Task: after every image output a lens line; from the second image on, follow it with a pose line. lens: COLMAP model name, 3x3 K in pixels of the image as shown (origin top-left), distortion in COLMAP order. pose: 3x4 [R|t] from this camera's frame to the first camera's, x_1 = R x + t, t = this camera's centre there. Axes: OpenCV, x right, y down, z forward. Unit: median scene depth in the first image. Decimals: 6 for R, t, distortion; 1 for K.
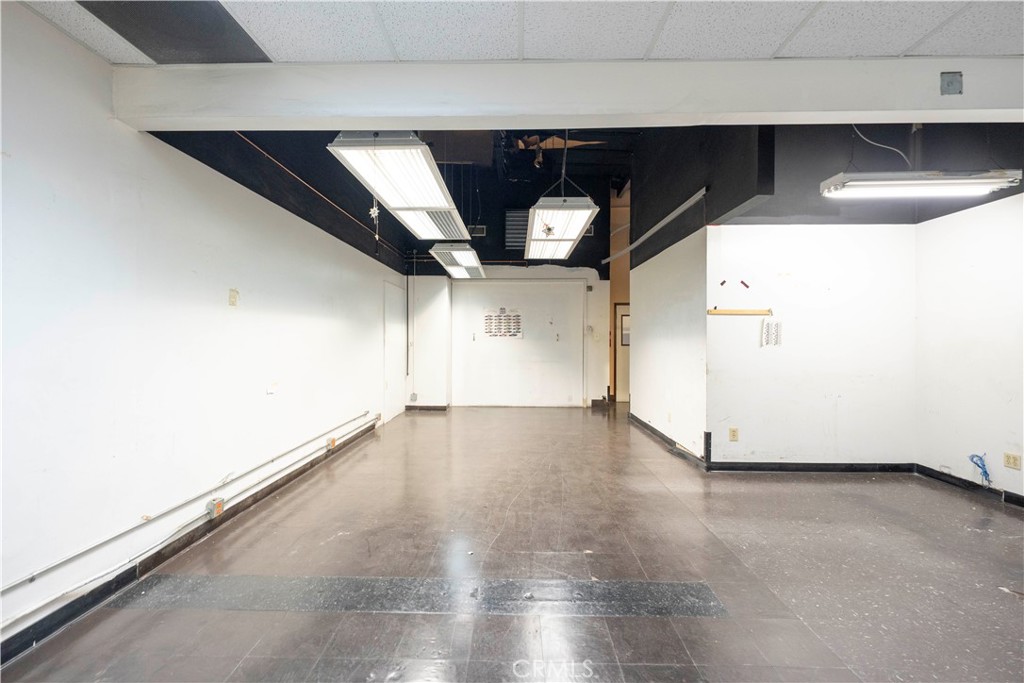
lens RADIAL K [[441.2, 0, 509.9], [0, 441.2, 337.7], [0, 0, 1]] dist [0.007527, -0.000105]
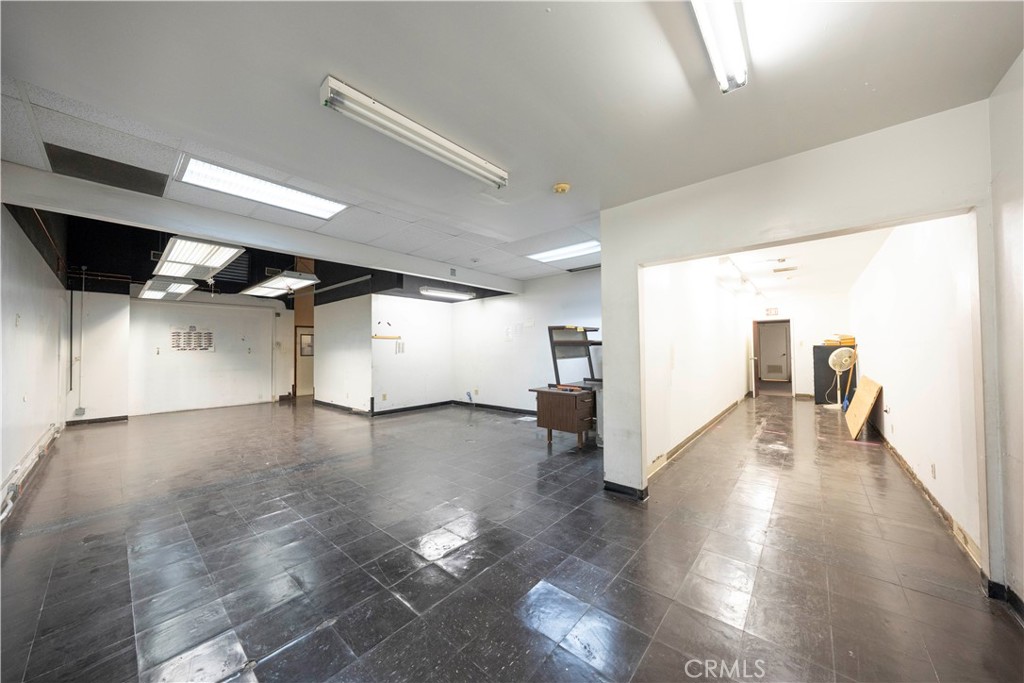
lens RADIAL K [[349.1, 0, 510.7], [0, 349.1, 341.8], [0, 0, 1]] dist [-0.000274, -0.000217]
pose [[0.642972, 0.006981, 0.765858, -0.196697], [0.009415, 0.999811, -0.017018, -0.001821], [-0.765832, 0.018153, 0.642784, -0.270057]]
